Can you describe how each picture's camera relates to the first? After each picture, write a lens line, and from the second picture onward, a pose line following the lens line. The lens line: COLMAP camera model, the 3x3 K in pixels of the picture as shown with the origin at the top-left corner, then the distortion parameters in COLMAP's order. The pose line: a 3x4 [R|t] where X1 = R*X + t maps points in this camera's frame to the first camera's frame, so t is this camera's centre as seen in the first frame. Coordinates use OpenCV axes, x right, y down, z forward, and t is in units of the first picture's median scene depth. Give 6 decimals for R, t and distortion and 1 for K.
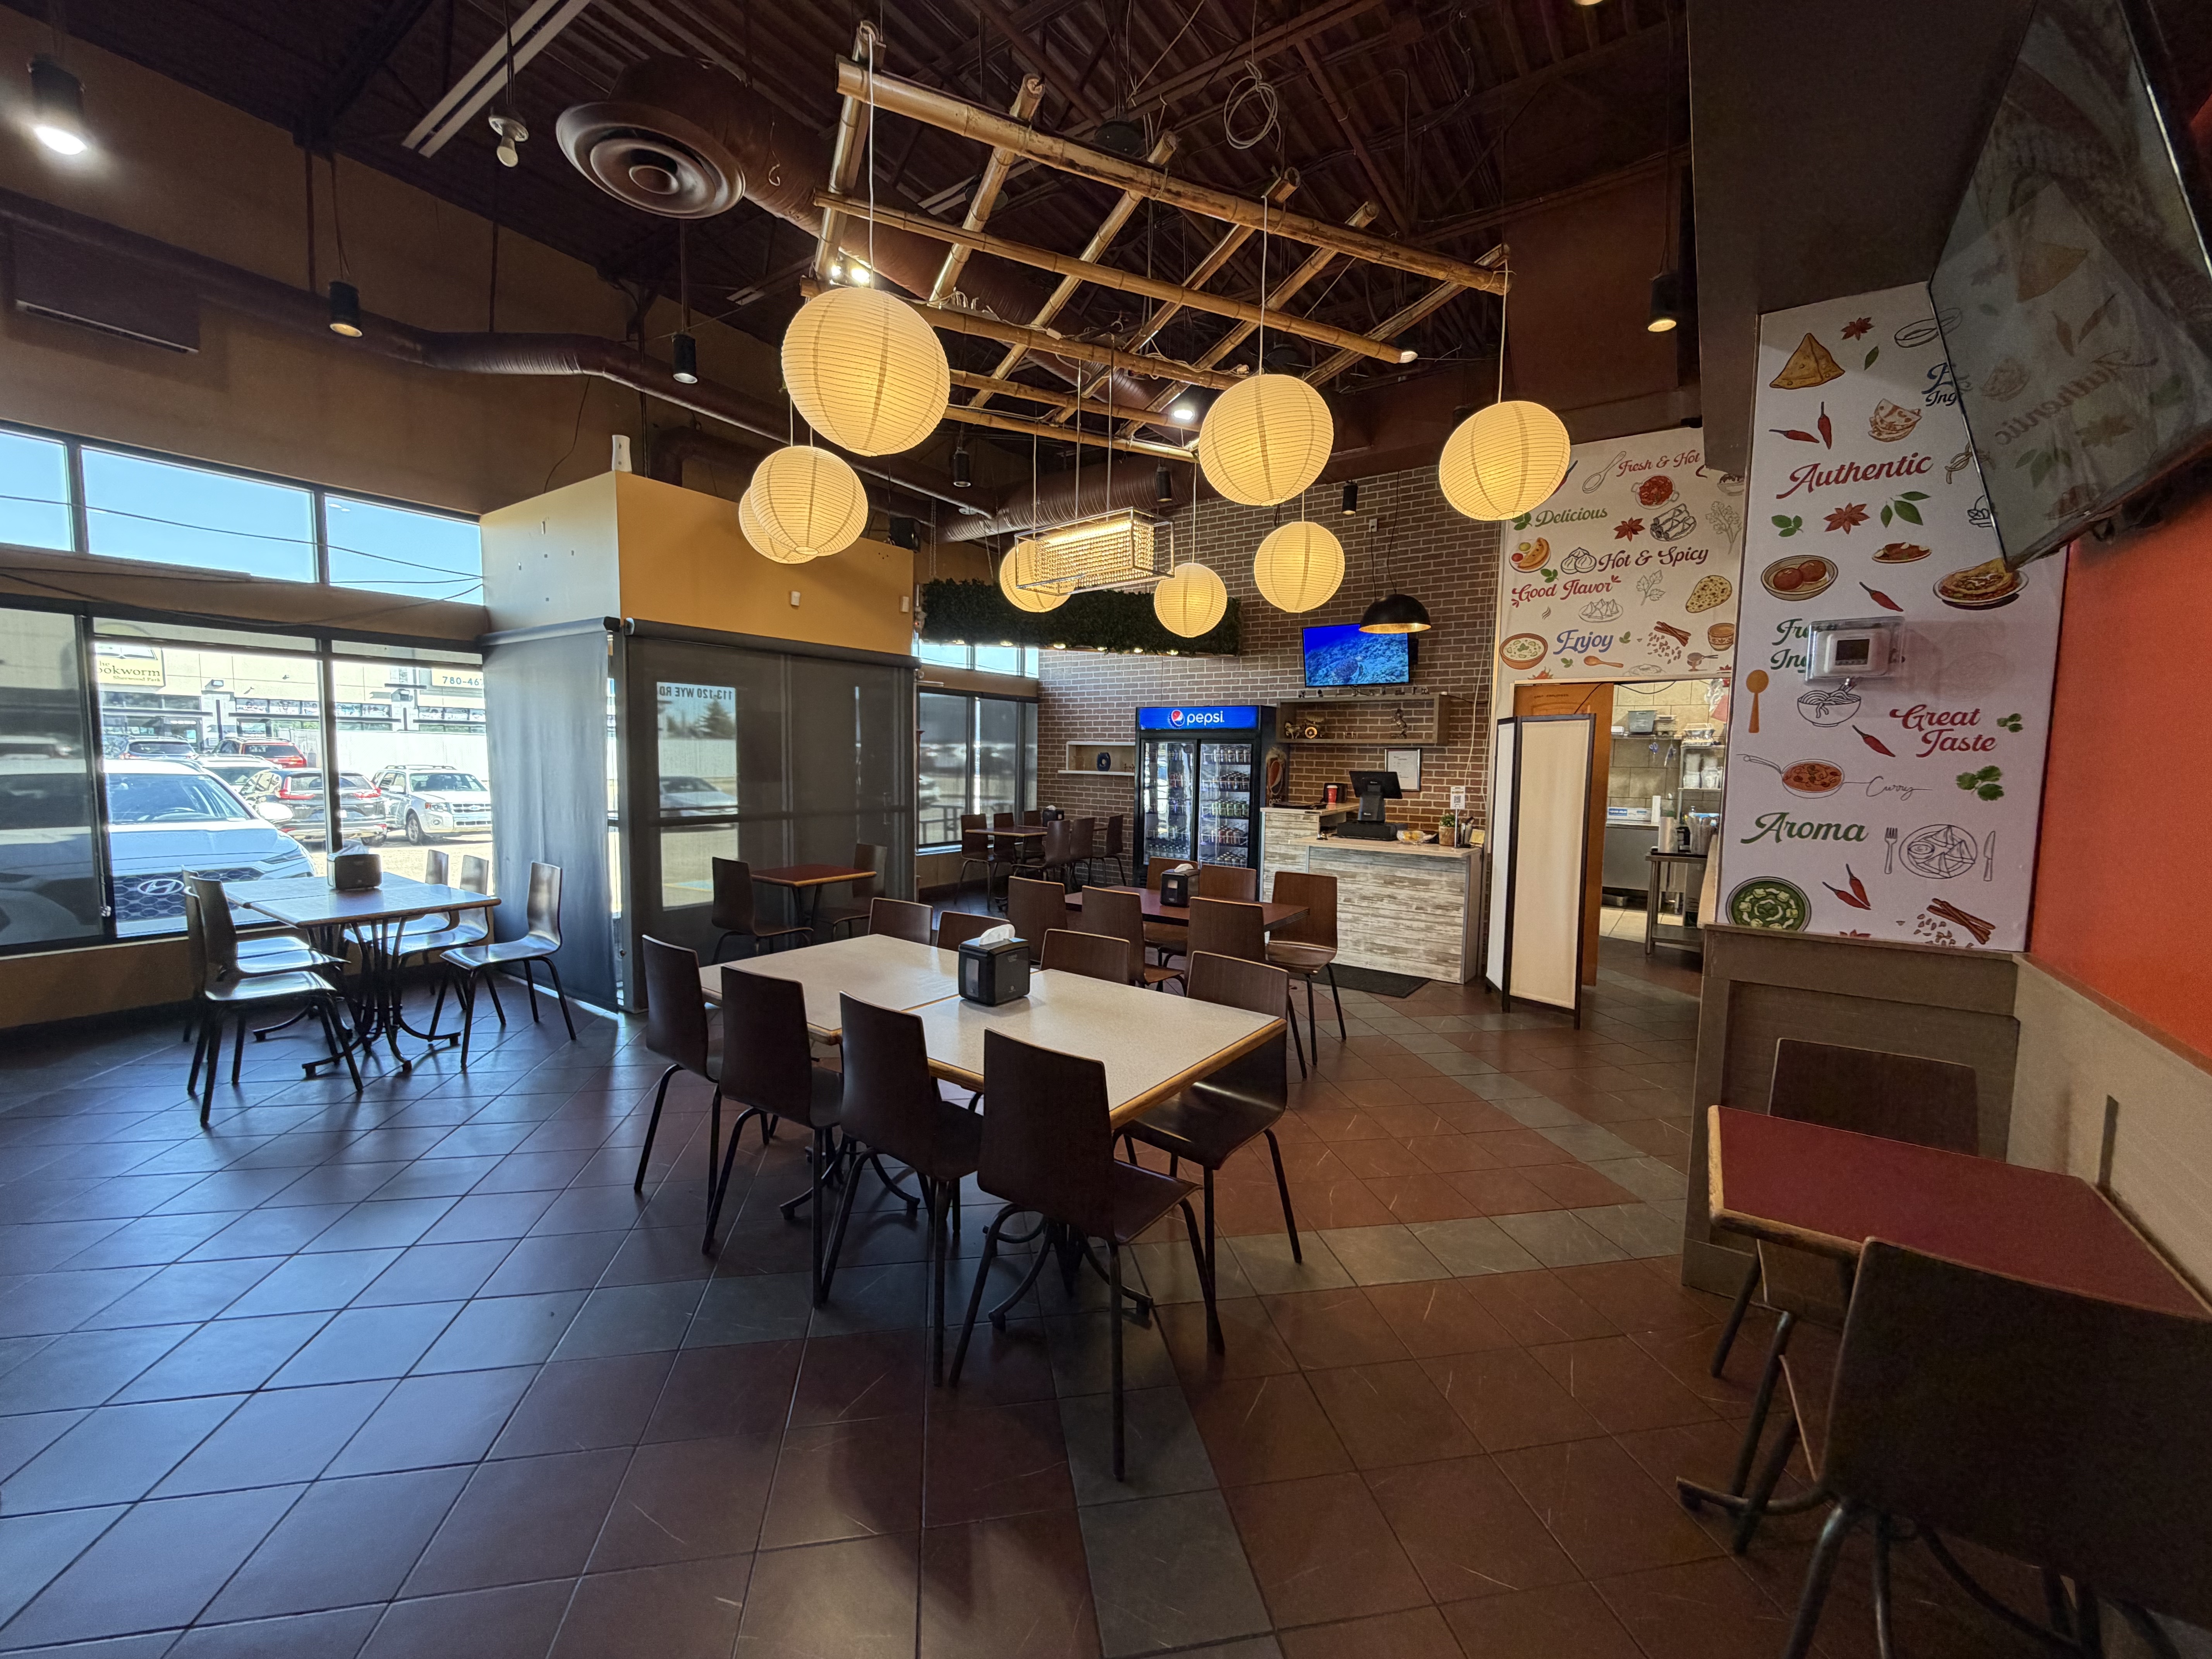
lens RADIAL K [[877.9, 0, 1100.1], [0, 877.9, 830.2], [0, 0, 1]] dist [0.000808, -0.000452]
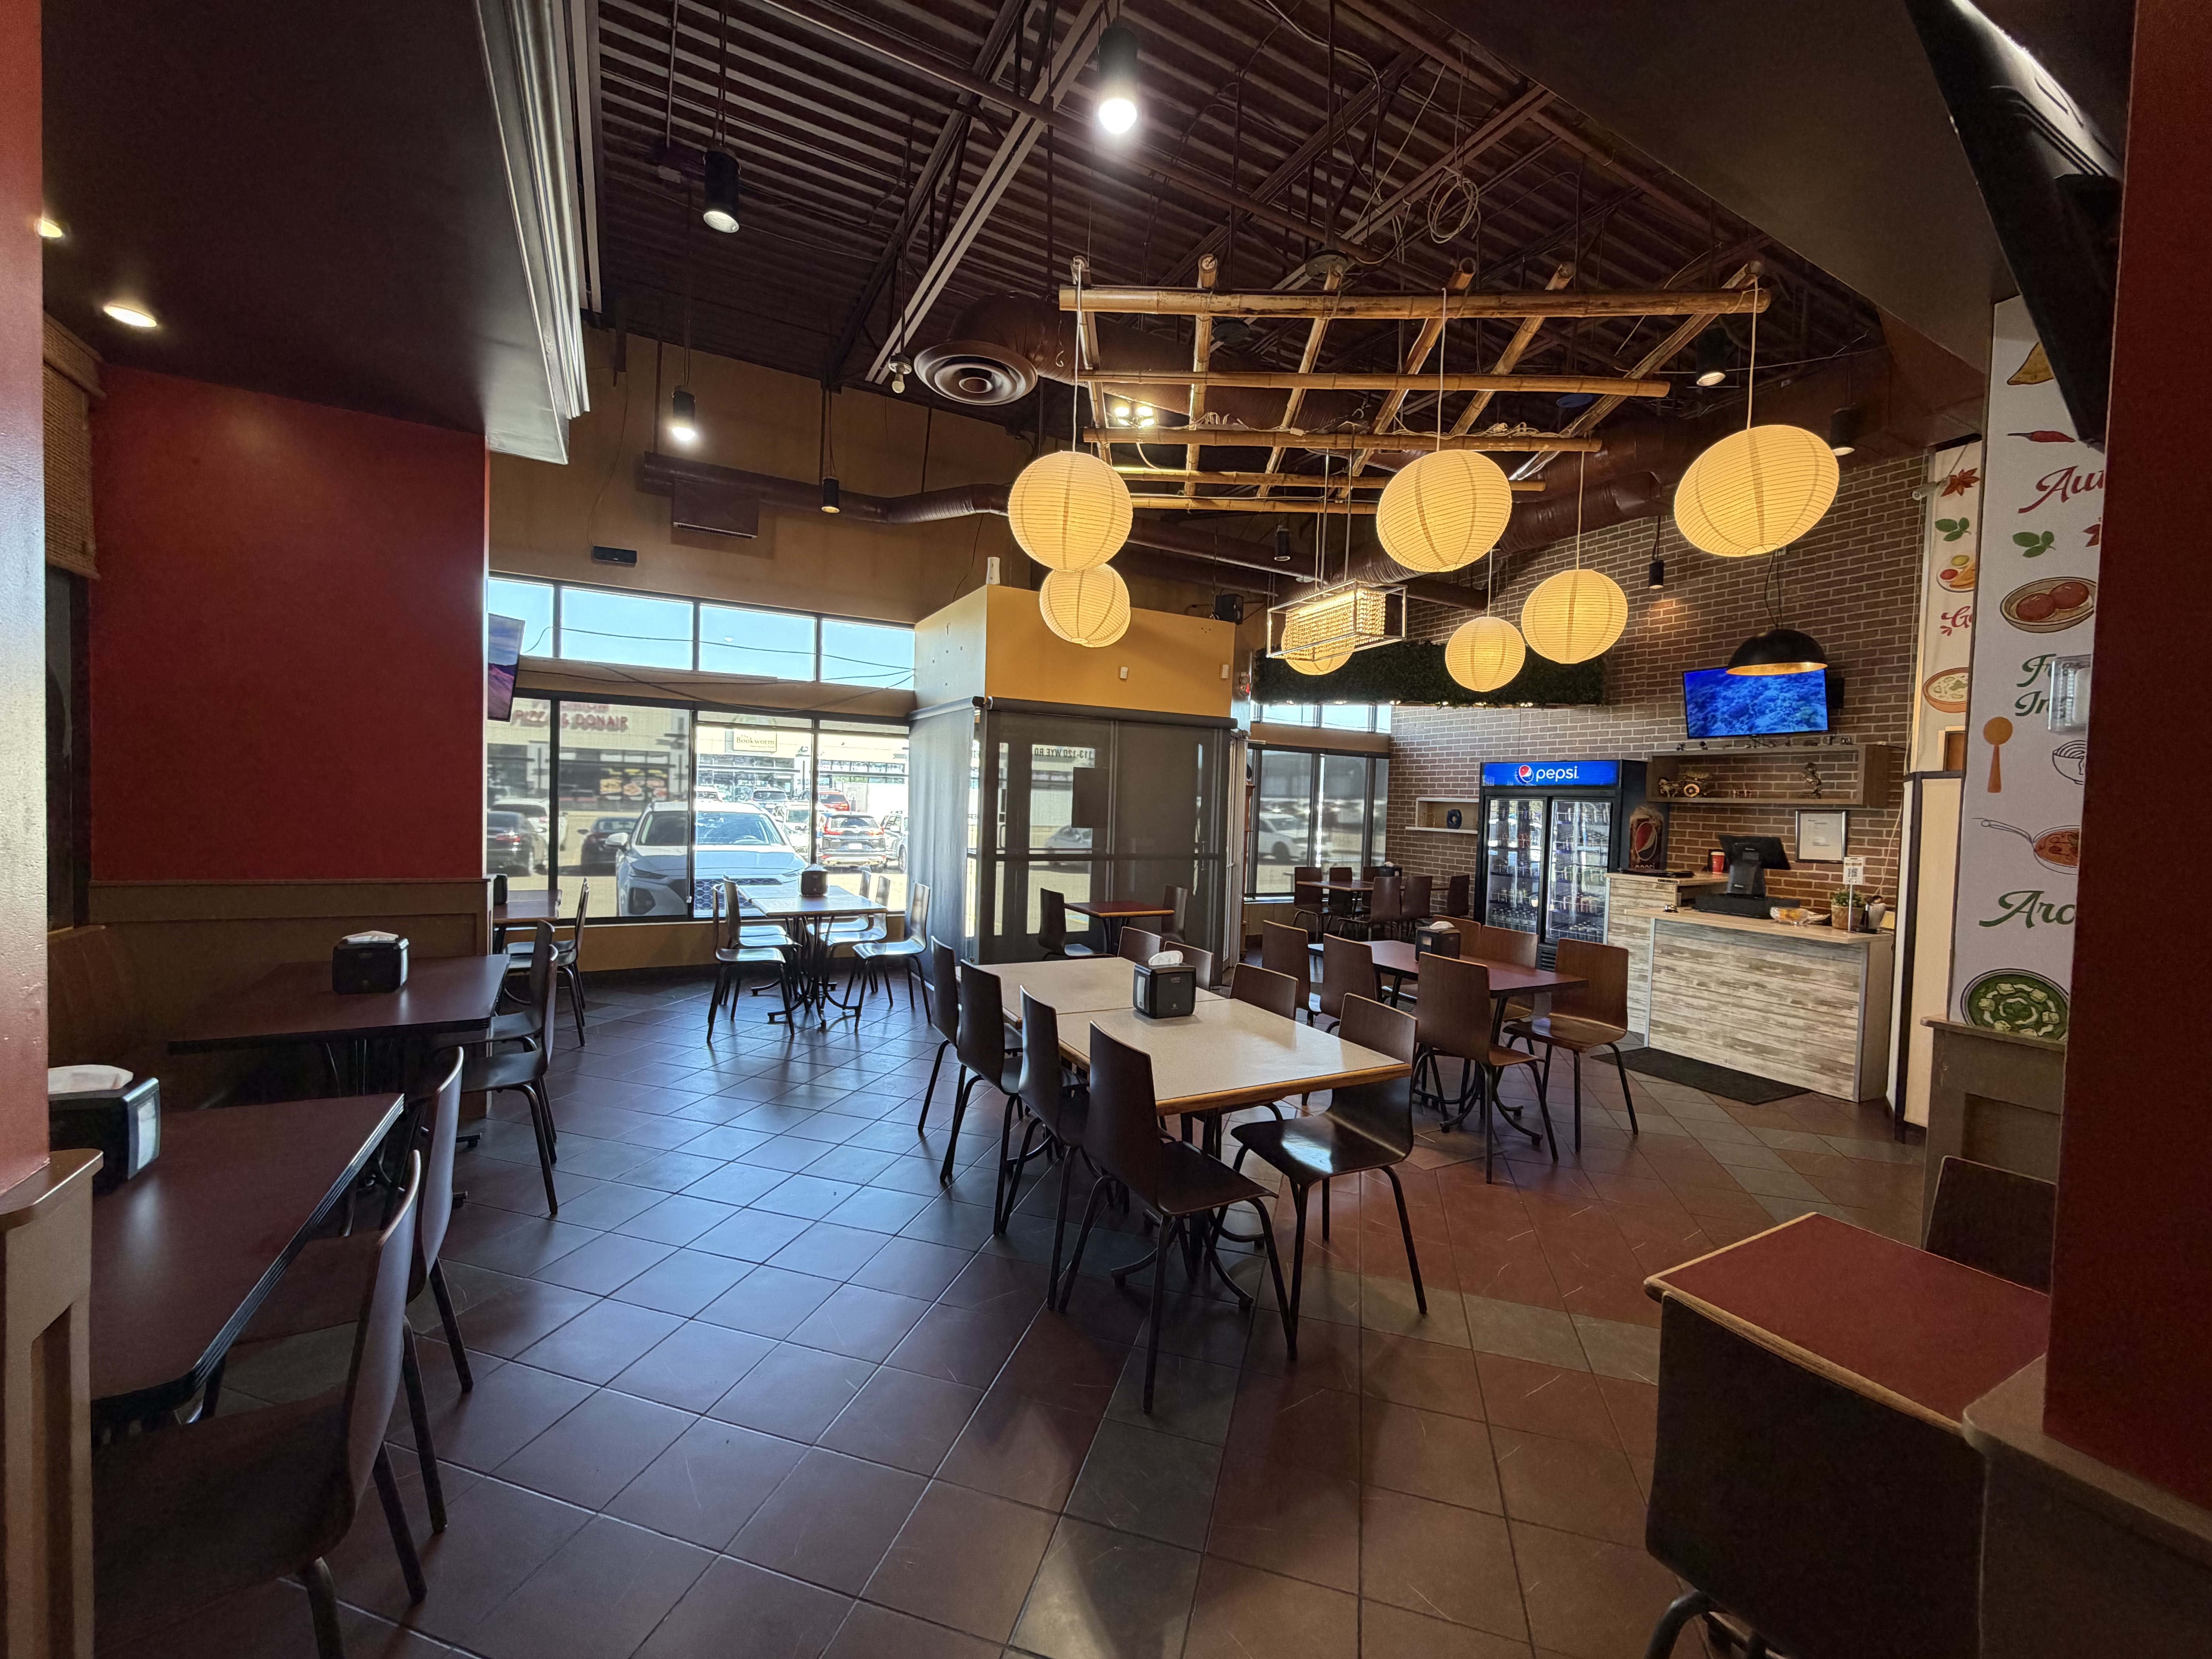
lens RADIAL K [[877.9, 0, 1101.1], [0, 877.9, 828.9], [0, 0, 1]] dist [0.000808, -0.000452]
pose [[0.893204, 0.027419, -0.448814, 0.154252], [-0.055999, 0.997152, -0.050527, 0.005029], [0.446150, 0.070264, 0.892196, -0.045949]]
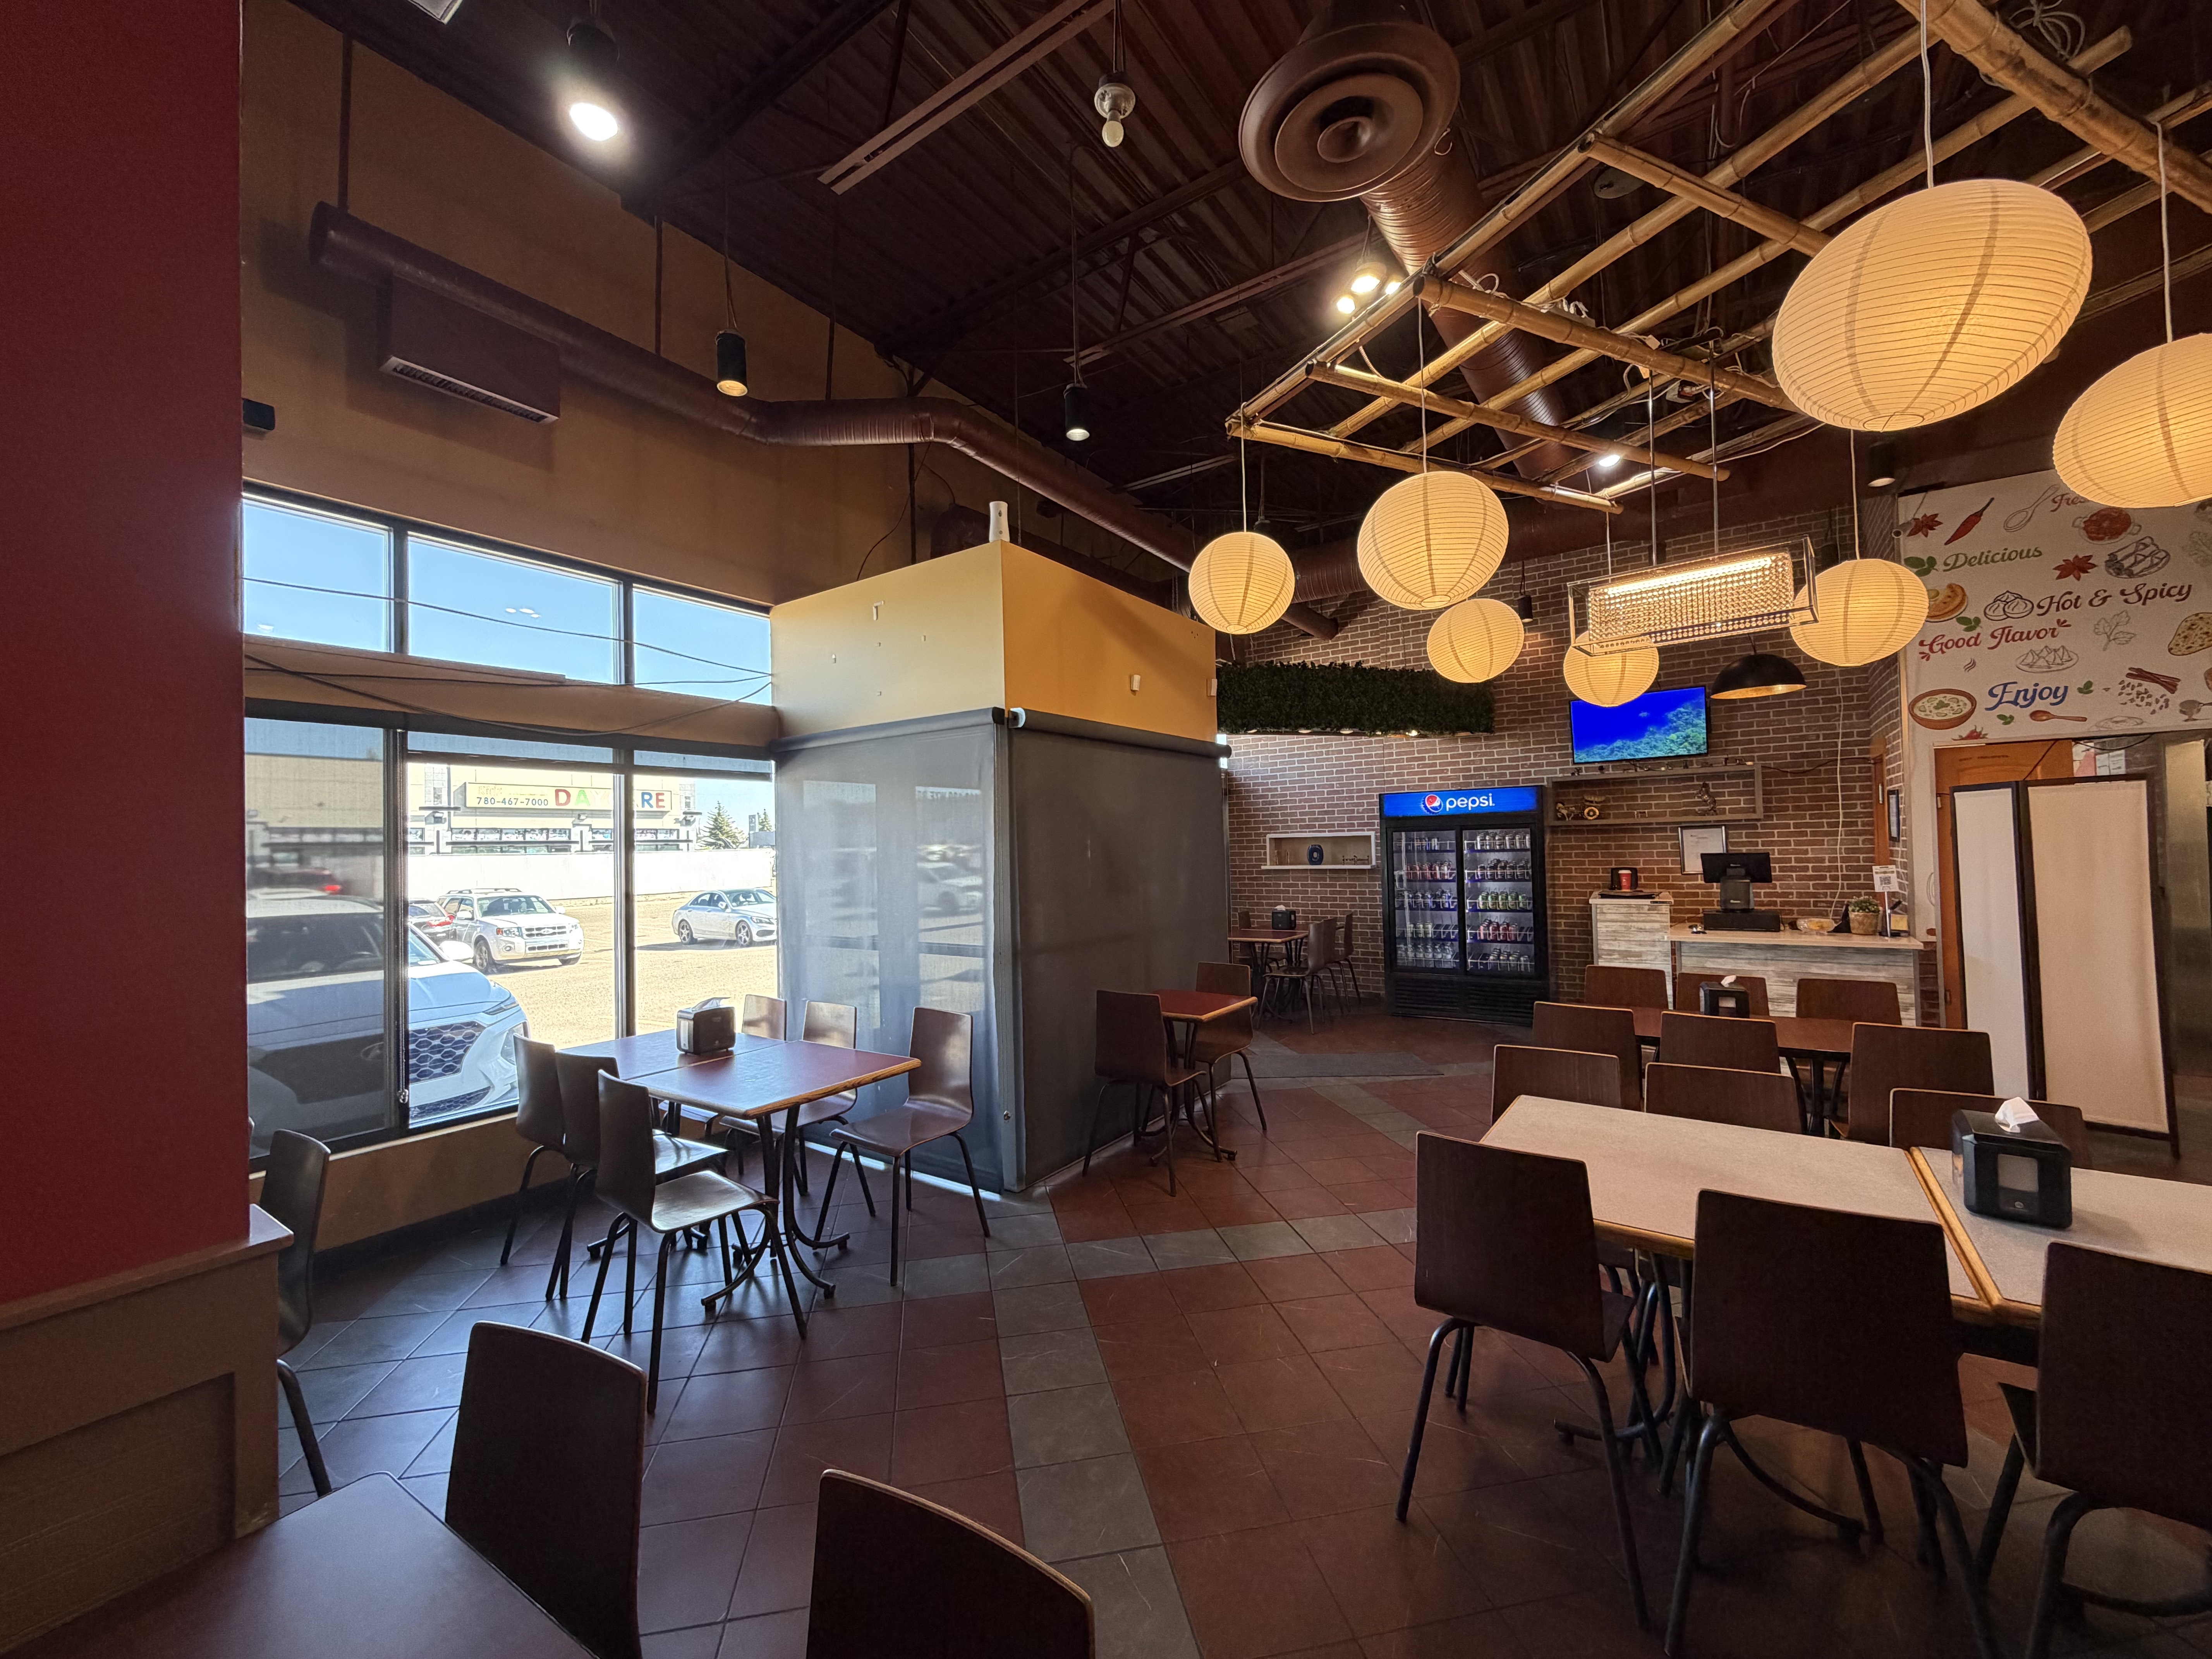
lens RADIAL K [[877.9, 0, 1101.2], [0, 877.9, 829.0], [0, 0, 1]] dist [0.000808, -0.000452]
pose [[0.999079, -0.042326, 0.007093, -0.383551], [0.042843, 0.993317, -0.107171, -0.026891], [-0.002510, 0.107376, 0.994215, 0.143818]]
